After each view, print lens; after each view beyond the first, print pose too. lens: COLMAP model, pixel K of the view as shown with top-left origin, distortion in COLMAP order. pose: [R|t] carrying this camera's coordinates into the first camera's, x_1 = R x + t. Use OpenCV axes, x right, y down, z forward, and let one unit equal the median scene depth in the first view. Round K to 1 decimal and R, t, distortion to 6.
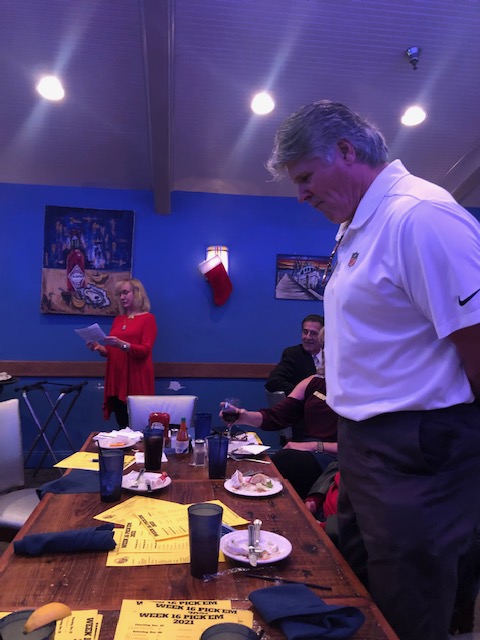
lens RADIAL K [[521.6, 0, 238.0], [0, 521.6, 325.3], [0, 0, 1]] dist [0.027782, 0.005372]
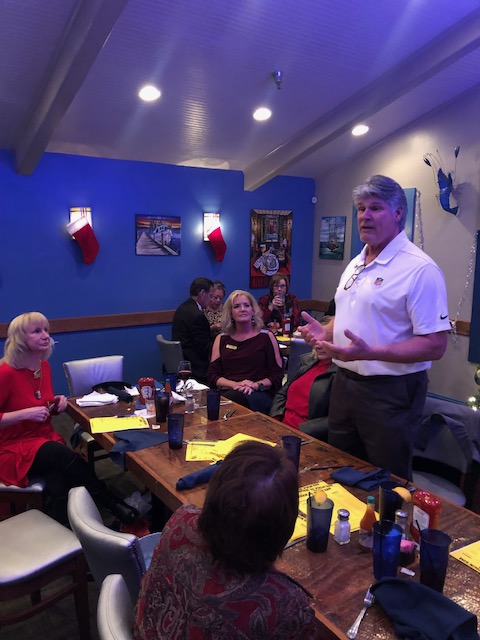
lens RADIAL K [[521.6, 0, 240.8], [0, 521.6, 316.2], [0, 0, 1]] dist [0.027782, 0.005372]
pose [[0.887012, -0.085577, 0.453746, -0.248881], [0.021079, 0.989156, 0.145349, -0.079337], [-0.461264, -0.119362, 0.879197, -0.103042]]
